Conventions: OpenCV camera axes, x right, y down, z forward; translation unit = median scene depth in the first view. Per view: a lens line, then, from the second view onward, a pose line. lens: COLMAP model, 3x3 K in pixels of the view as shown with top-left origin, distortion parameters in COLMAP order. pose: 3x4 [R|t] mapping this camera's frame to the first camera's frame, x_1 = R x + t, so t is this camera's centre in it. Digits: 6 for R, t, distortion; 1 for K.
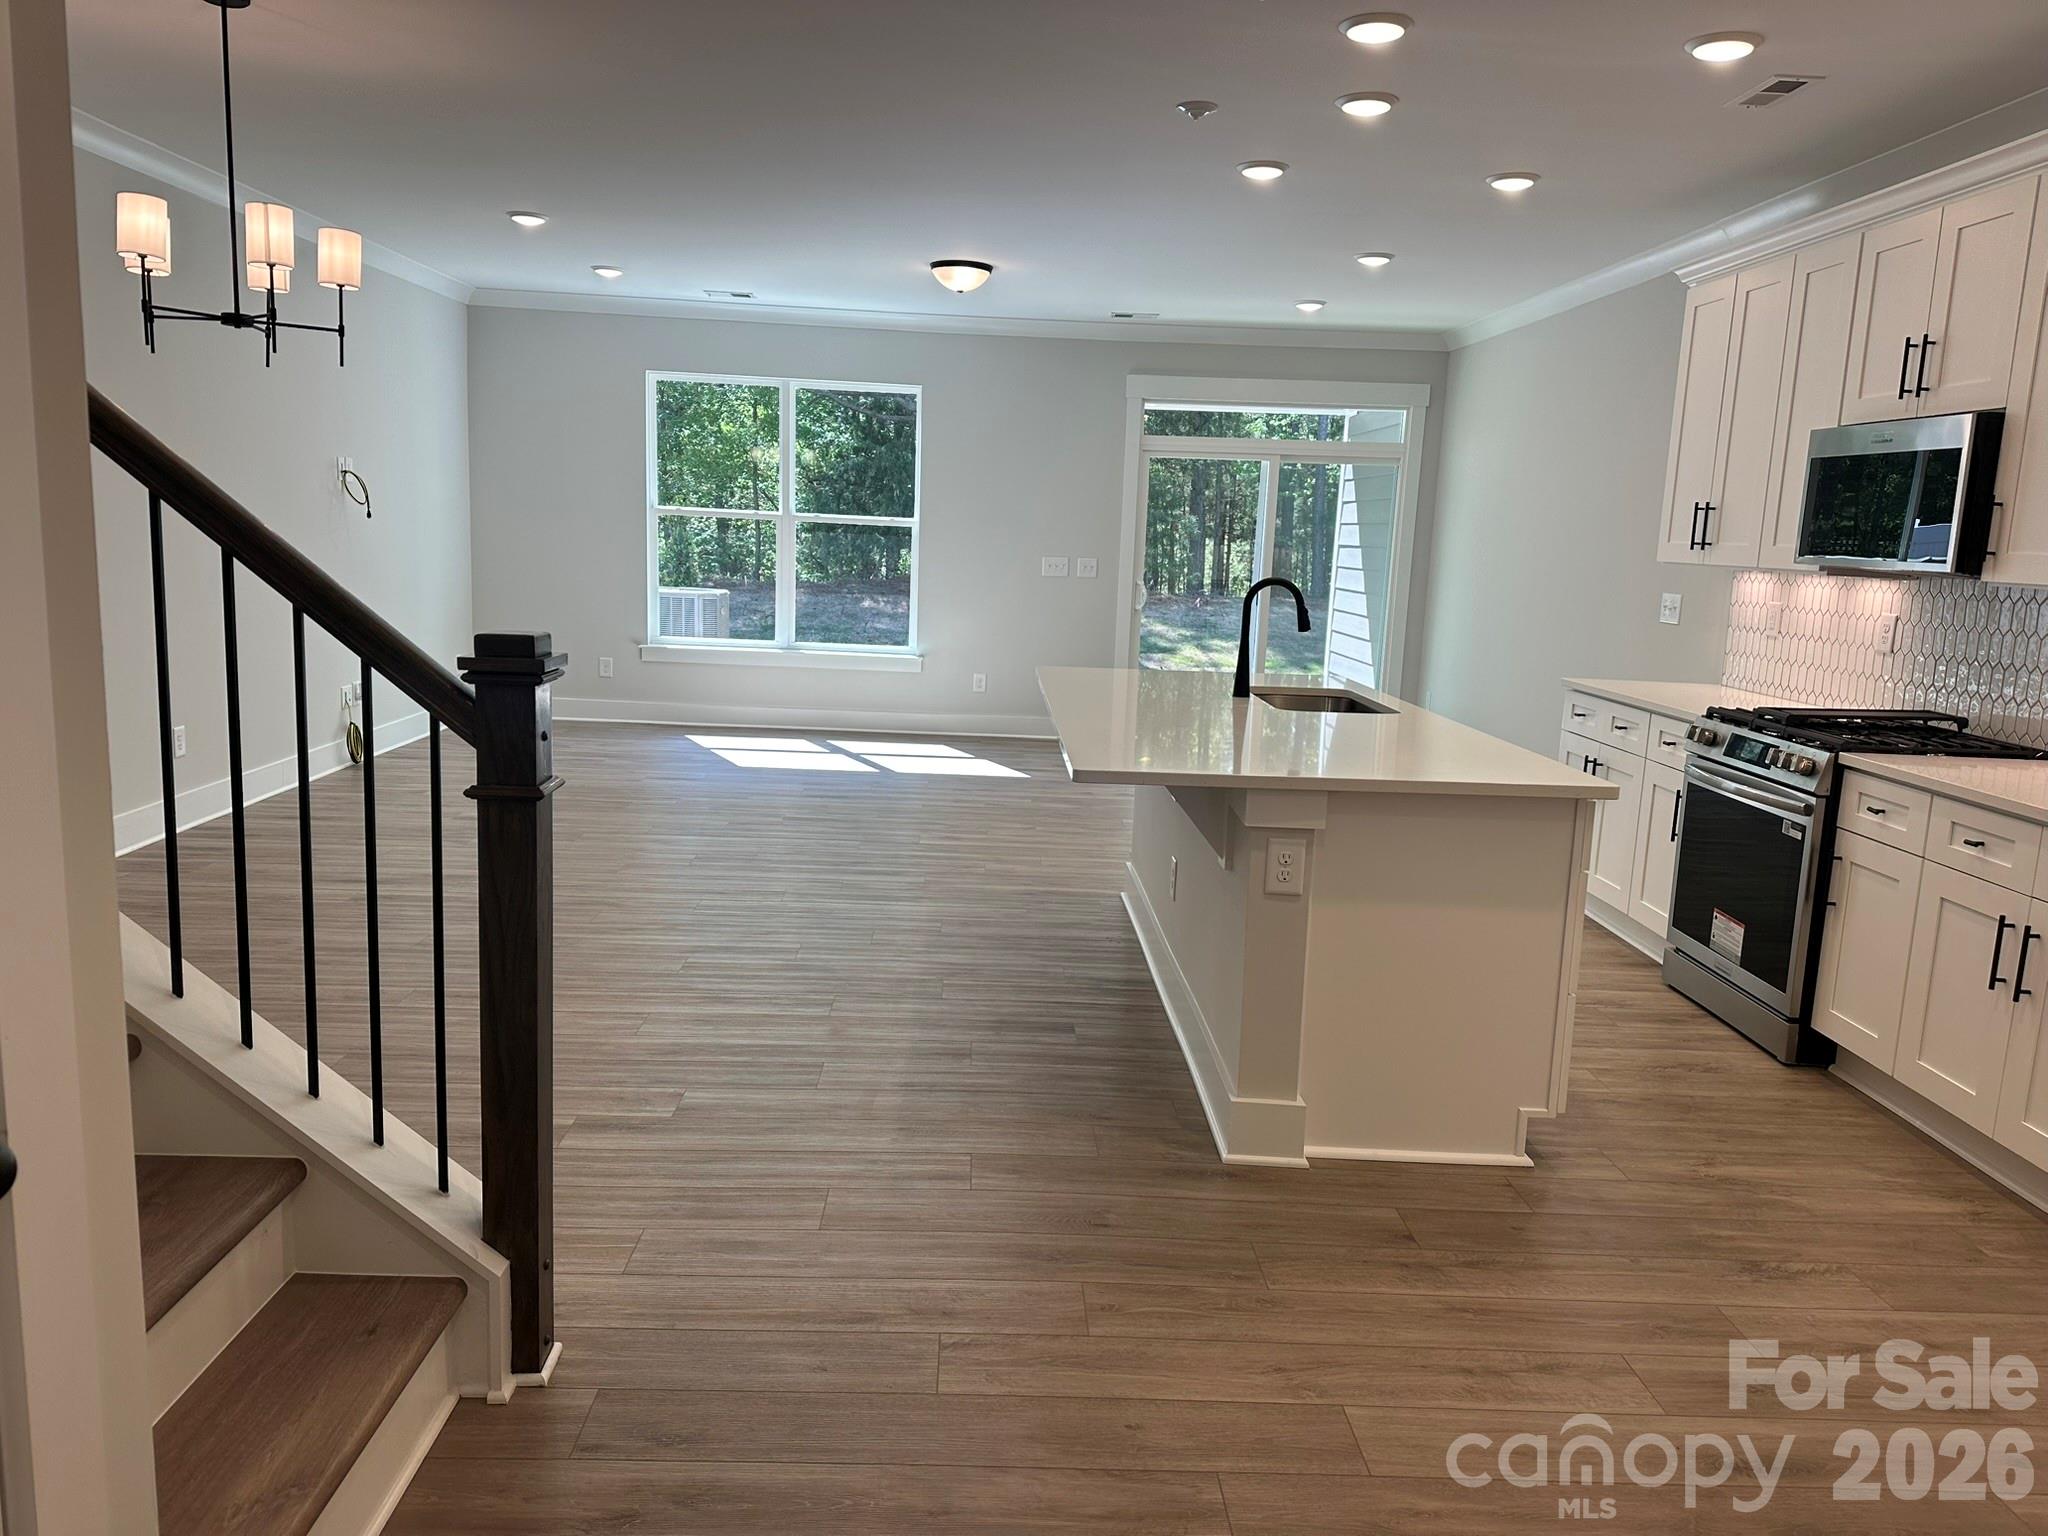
lens RADIAL K [[1446.9, 0, 1027.4], [0, 1446.9, 758.9], [0, 0, 1]] dist [0.026567, -0.004640]
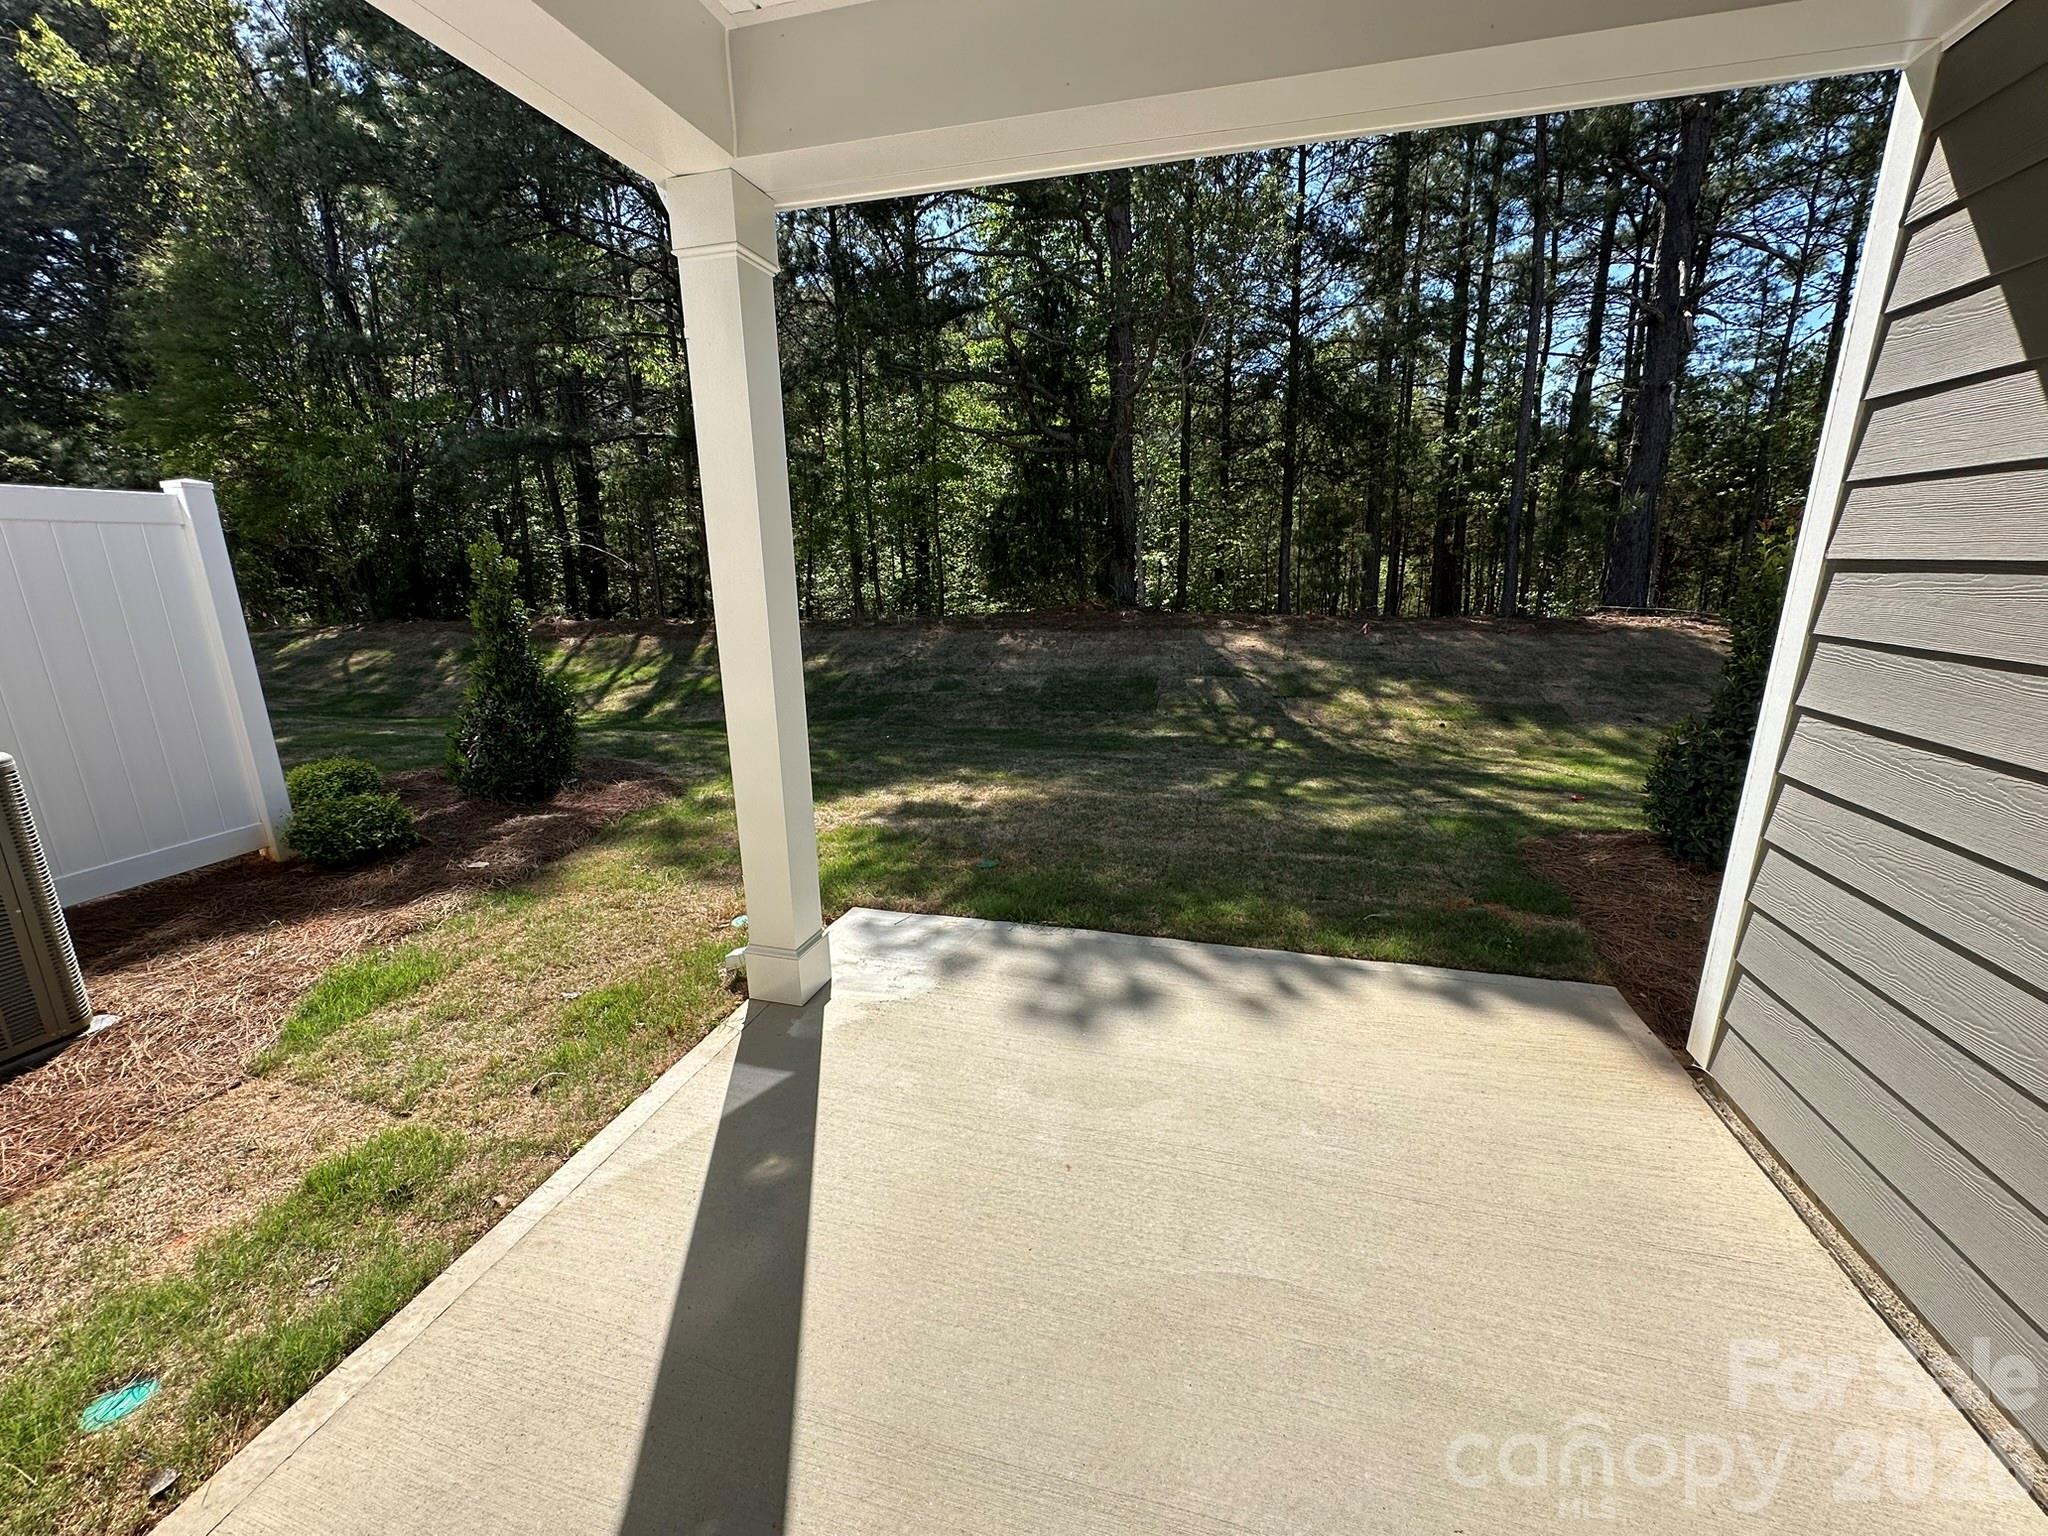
lens RADIAL K [[816.0, 0, 1023.8], [0, 816.0, 762.4], [0, 0, 1]] dist [-0.000213, 0.000041]
pose [[0.958793, 0.024657, -0.283035, 0.064583], [-0.000140, 0.996268, 0.086317, -0.075176], [0.284107, -0.082720, 0.955218, 0.489053]]
